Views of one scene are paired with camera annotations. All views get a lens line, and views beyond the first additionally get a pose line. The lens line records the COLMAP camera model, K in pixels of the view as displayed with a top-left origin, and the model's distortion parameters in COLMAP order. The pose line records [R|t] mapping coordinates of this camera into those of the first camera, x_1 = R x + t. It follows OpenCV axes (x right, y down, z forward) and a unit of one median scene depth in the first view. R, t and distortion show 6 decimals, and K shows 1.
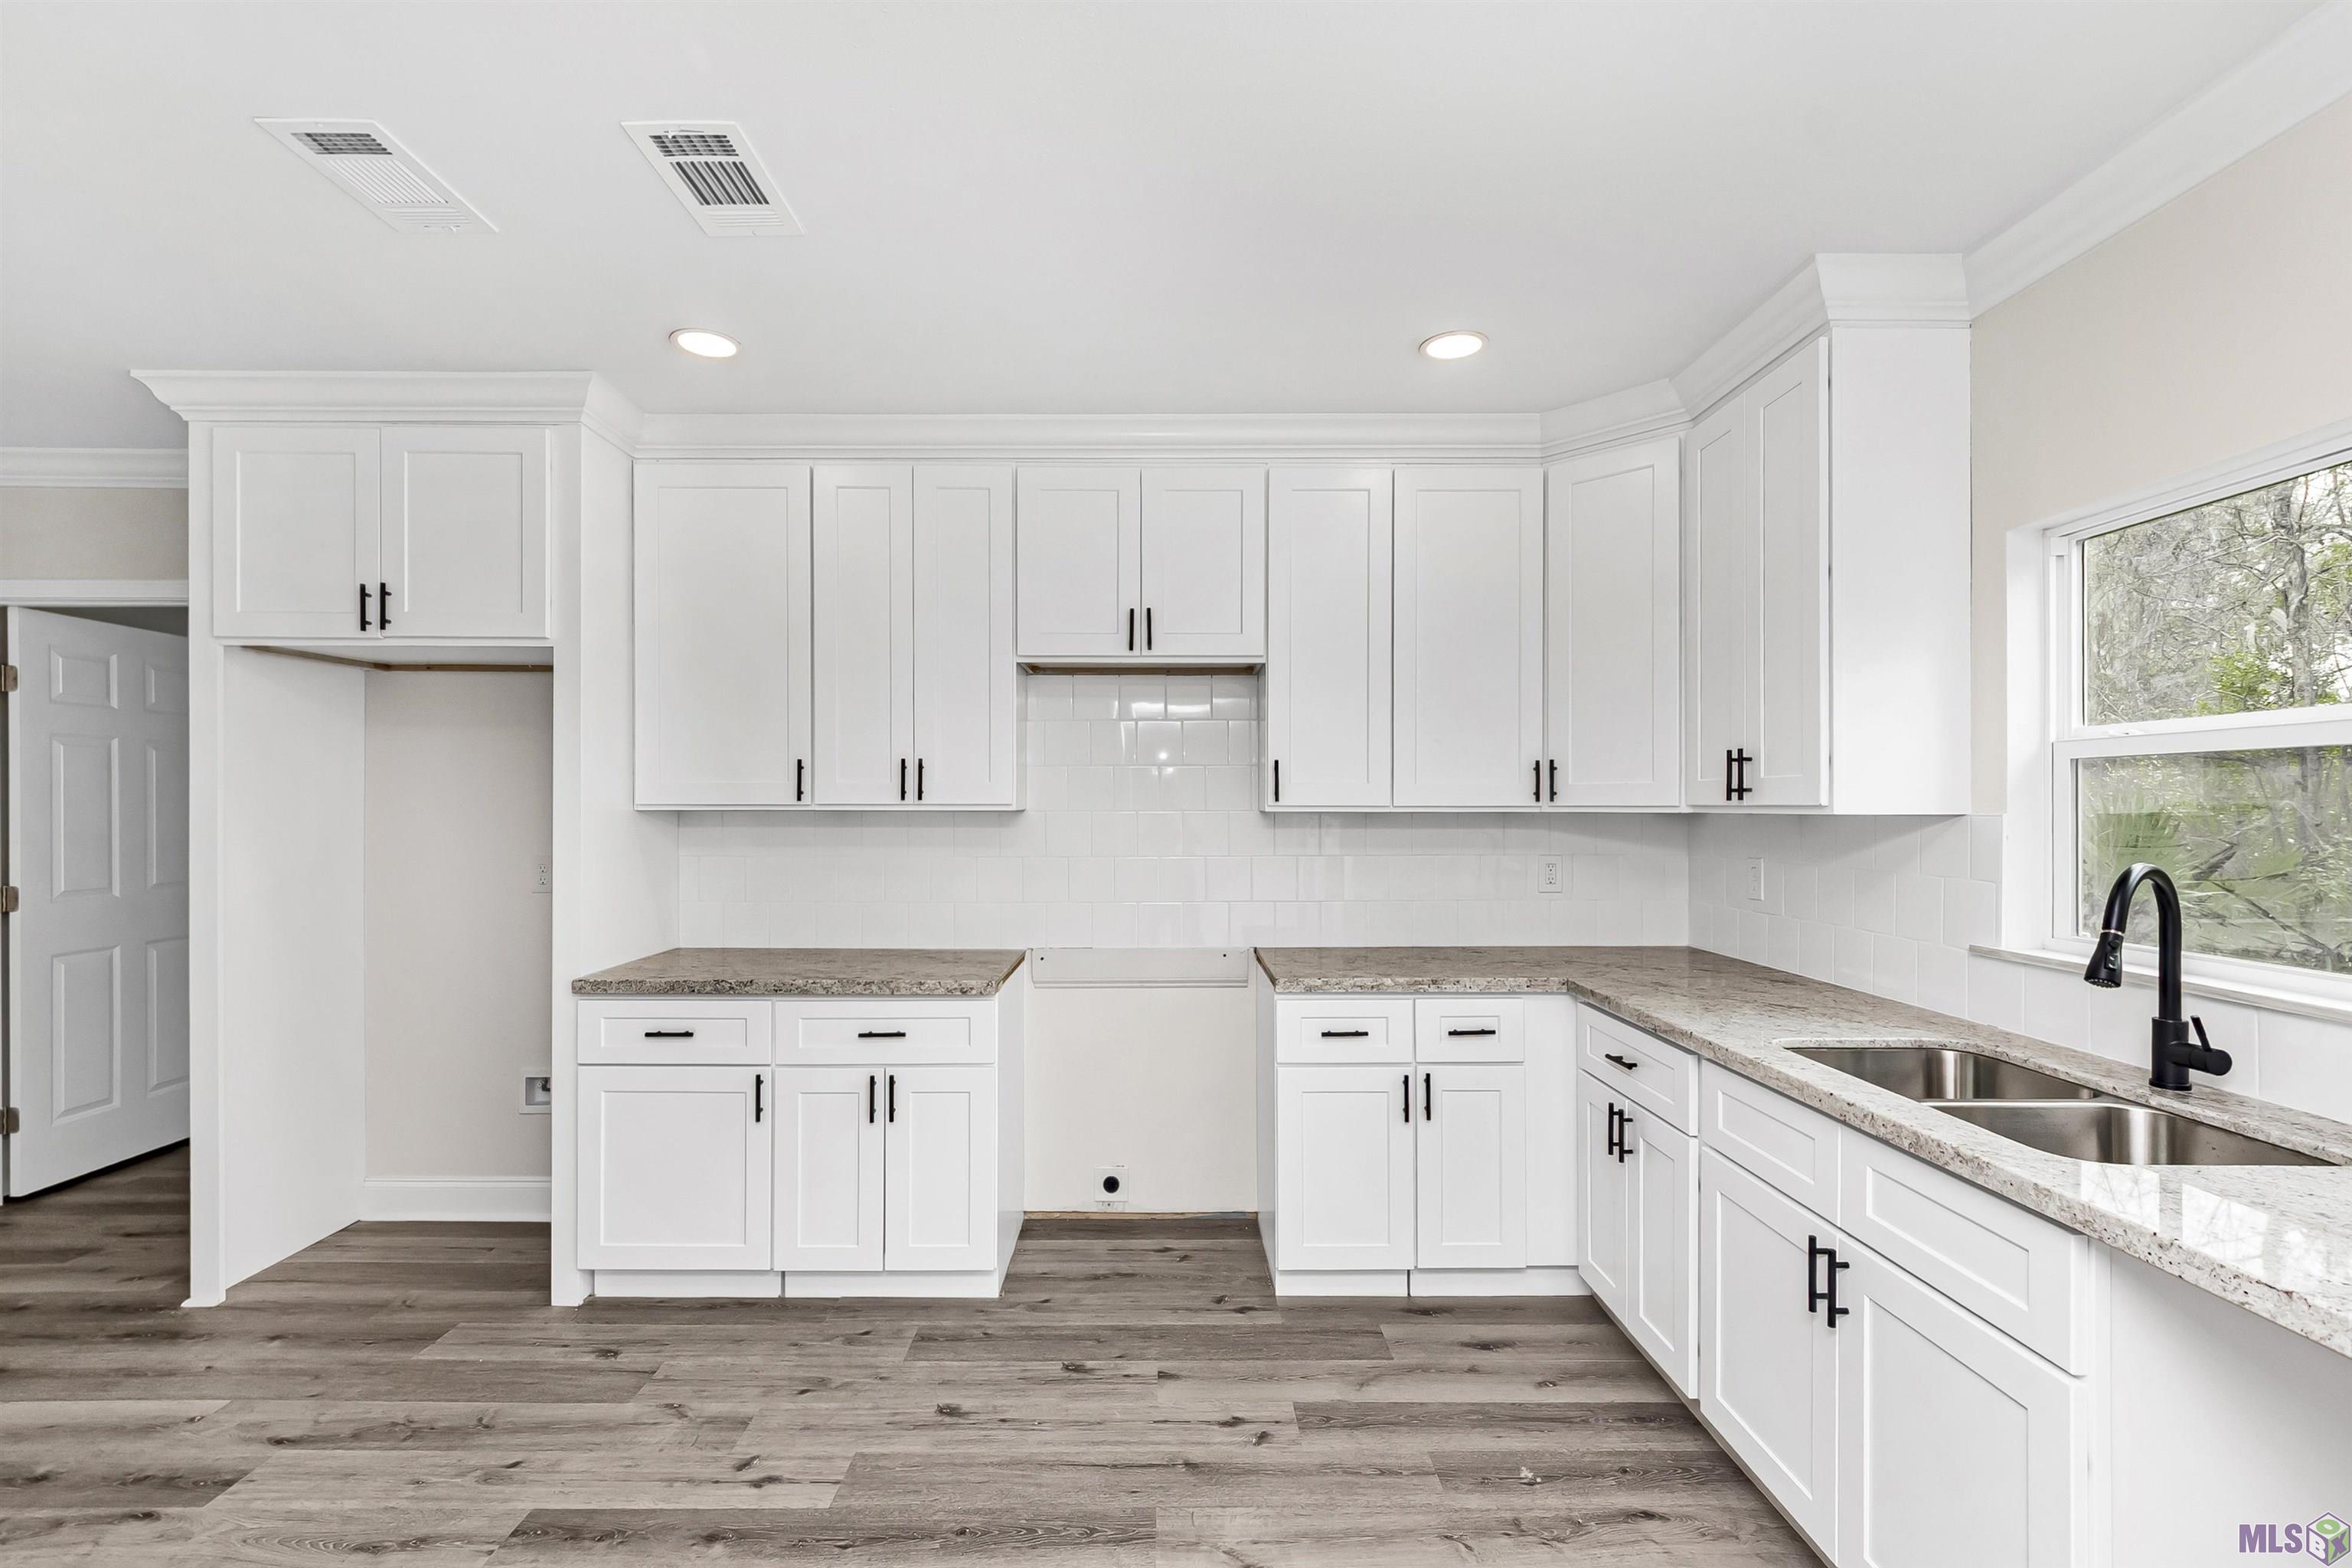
lens RADIAL K [[1049.5, 0, 1174.9], [0, 1049.5, 801.7], [0, 0, 1]] dist [-0.002377, -0.000461]
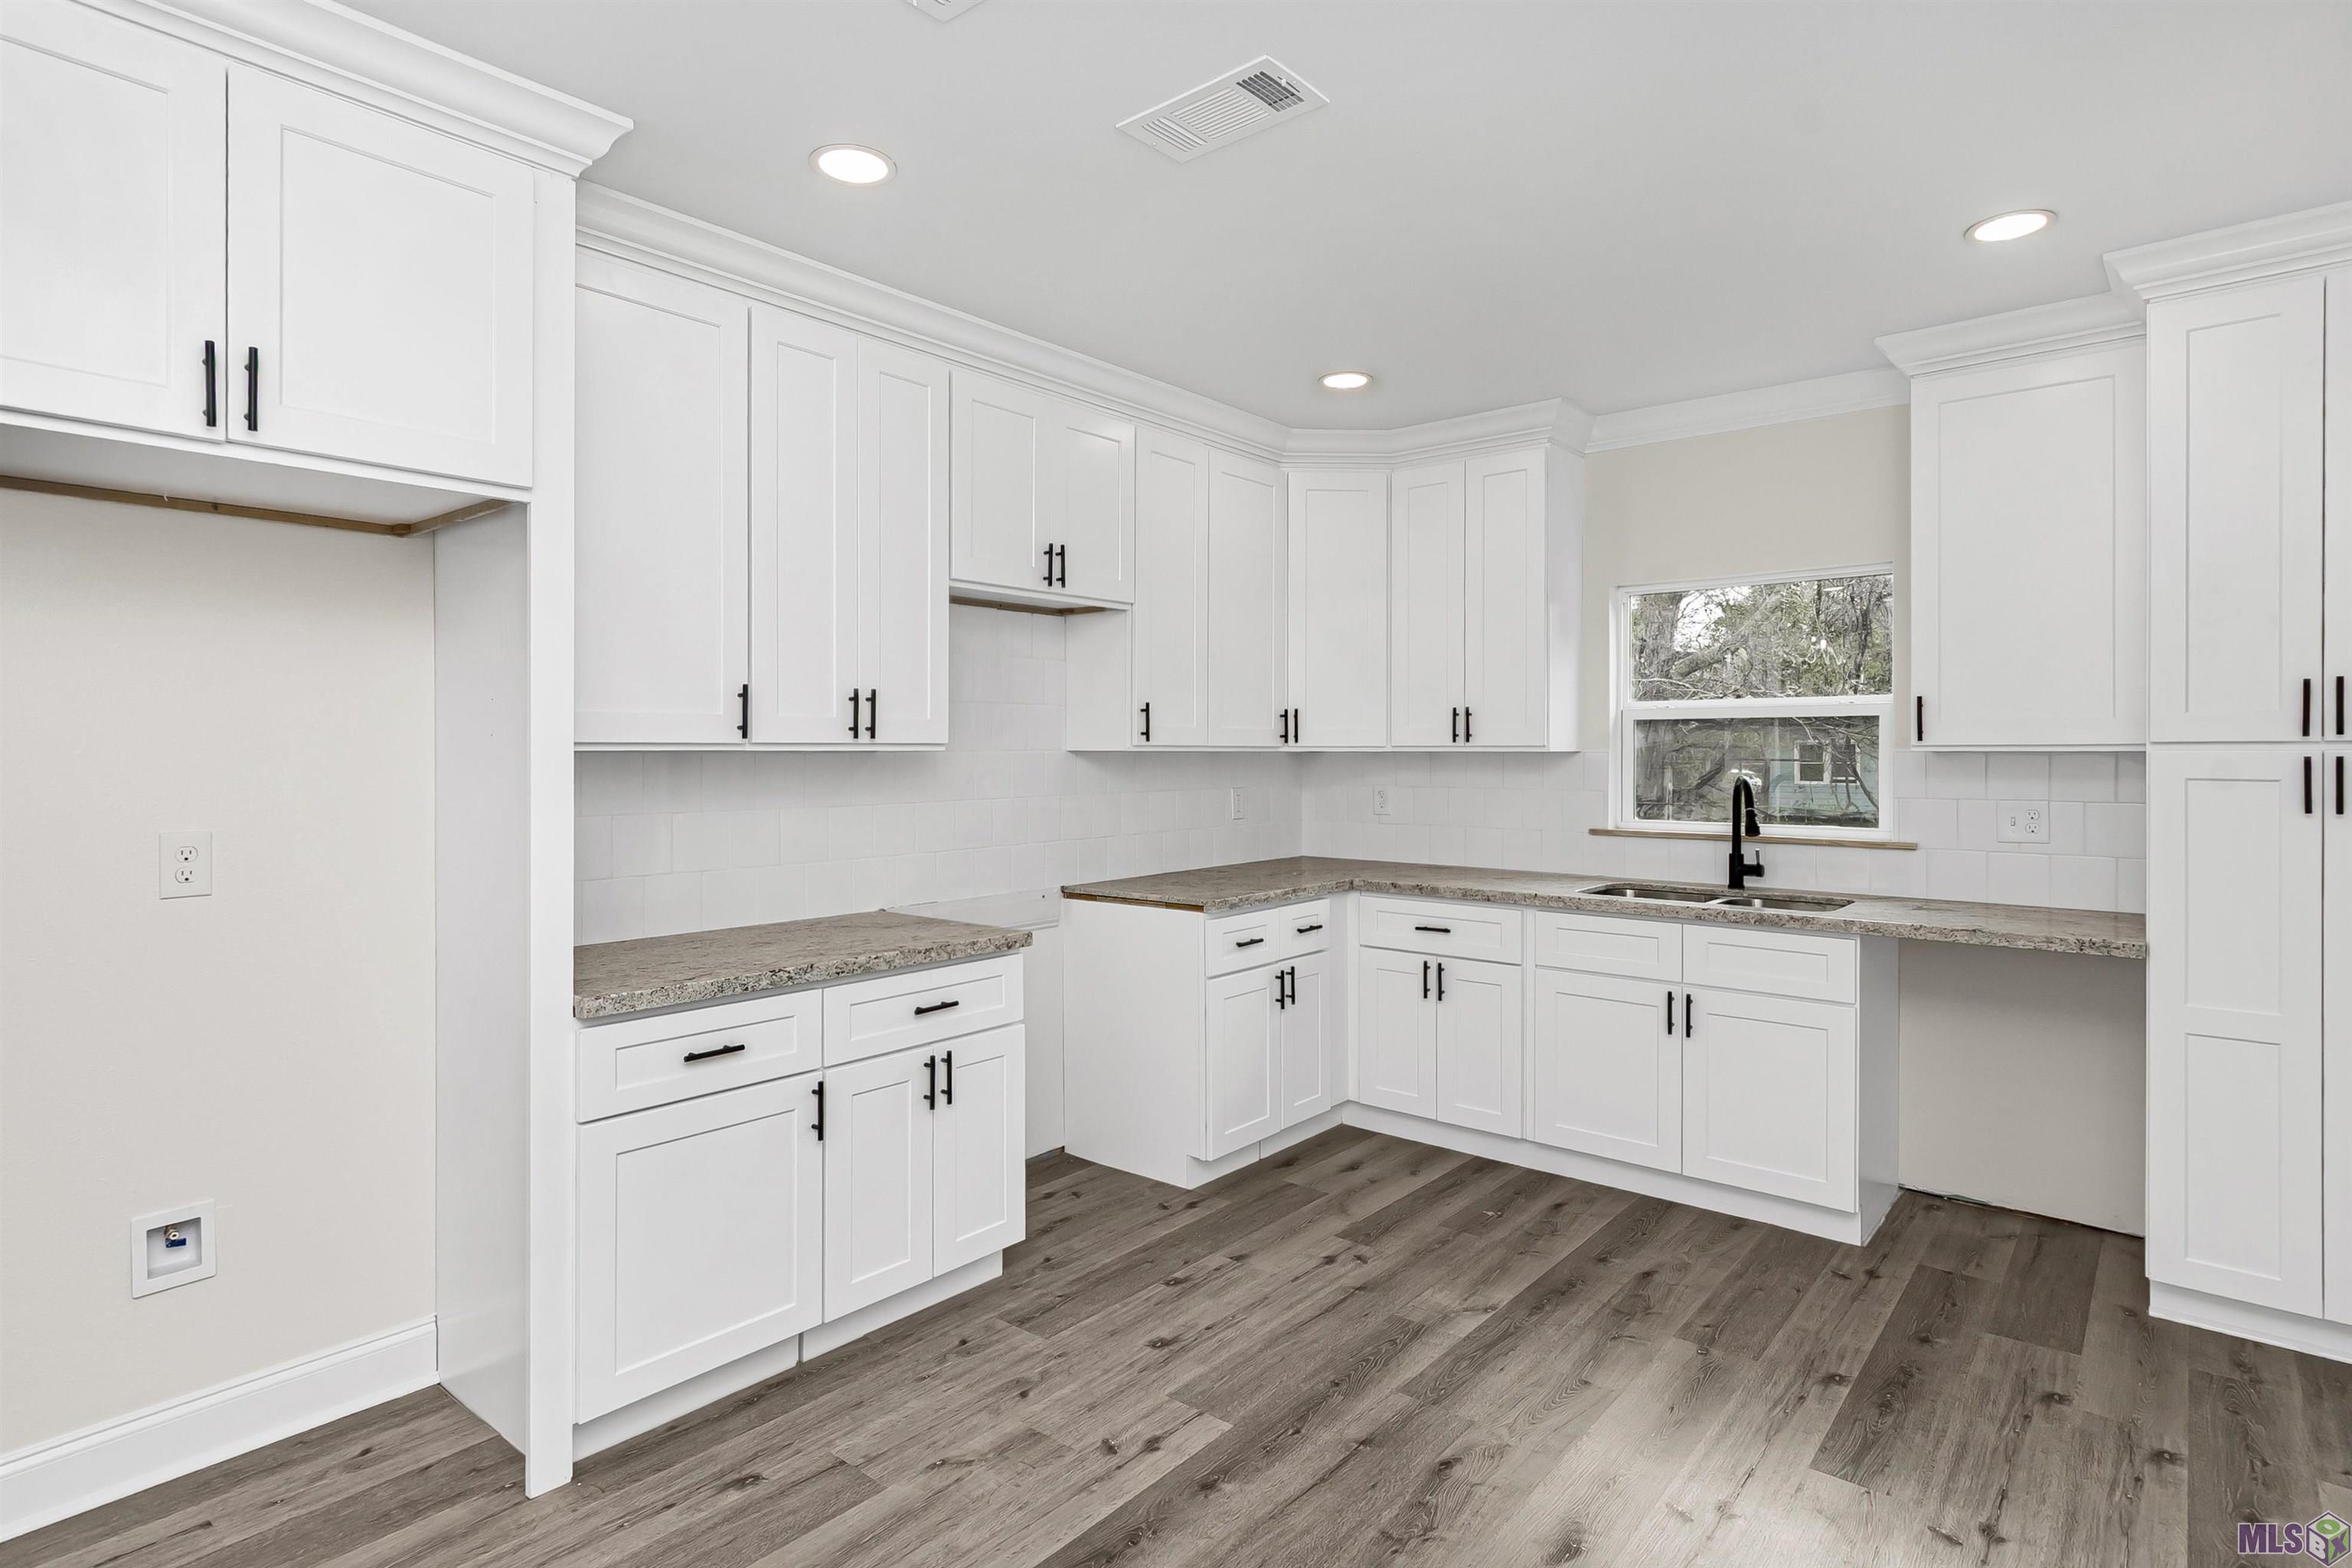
lens RADIAL K [[1204.1, 0, 1175.1], [0, 1204.1, 744.5], [0, 0, 1]] dist [0.003326, 0.000471]
pose [[0.654285, 0.000760, 0.756248, -1.003653], [-0.002508, 0.999996, 0.001165, 0.001306], [-0.756244, -0.002659, 0.654284, 0.212983]]
